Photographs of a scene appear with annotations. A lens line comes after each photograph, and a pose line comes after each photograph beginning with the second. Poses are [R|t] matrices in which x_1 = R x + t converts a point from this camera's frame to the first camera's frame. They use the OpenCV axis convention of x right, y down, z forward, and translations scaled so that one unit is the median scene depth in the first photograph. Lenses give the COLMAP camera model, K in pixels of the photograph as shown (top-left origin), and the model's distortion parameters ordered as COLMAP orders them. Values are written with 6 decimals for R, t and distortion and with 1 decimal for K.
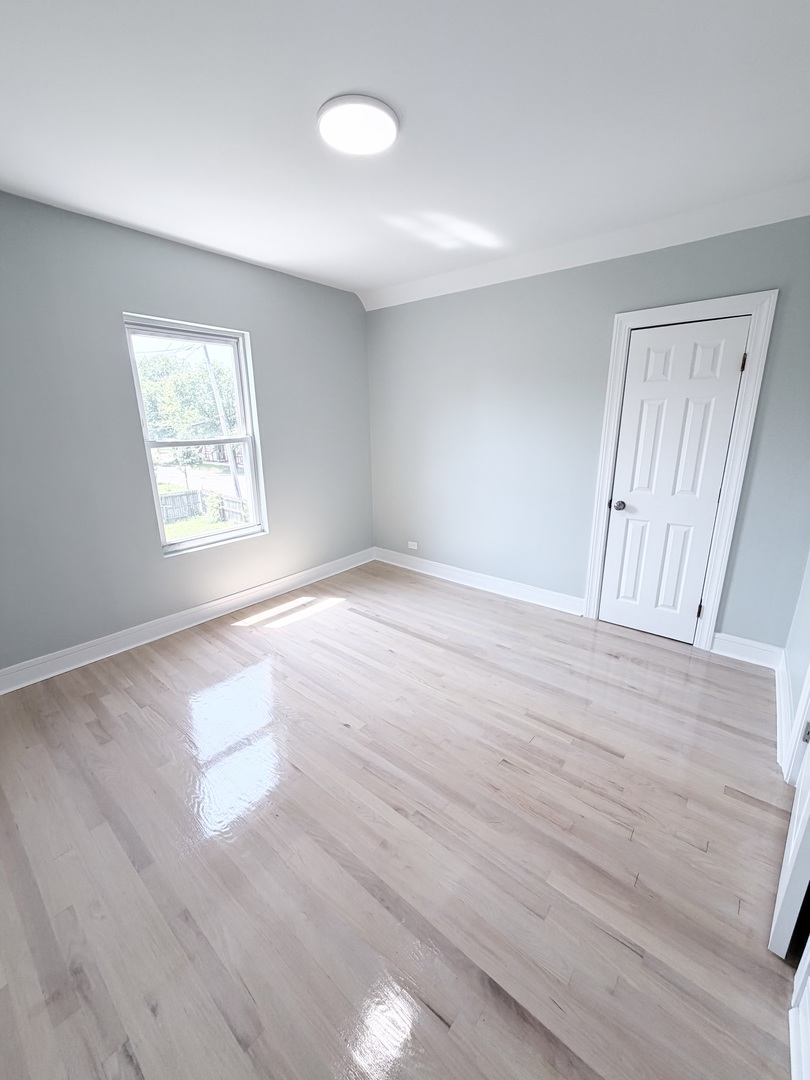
lens RADIAL K [[430.5, 0, 405.7], [0, 430.5, 540.5], [0, 0, 1]] dist [-0.000537, 0.000708]
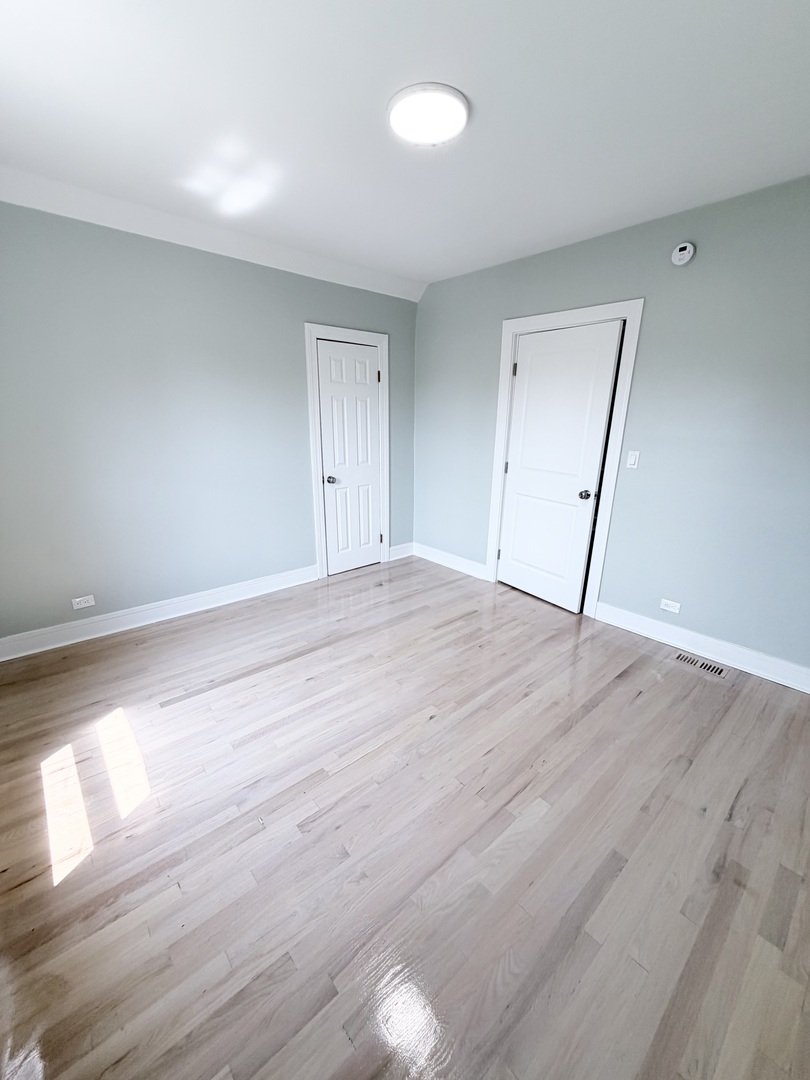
lens RADIAL K [[430.5, 0, 406.0], [0, 430.5, 541.4], [0, 0, 1]] dist [-0.000537, 0.000708]
pose [[0.159519, -0.271689, 0.949073, -0.776119], [0.254105, 0.940290, 0.226465, -0.153361], [-0.953931, 0.205038, 0.219032, 0.597709]]
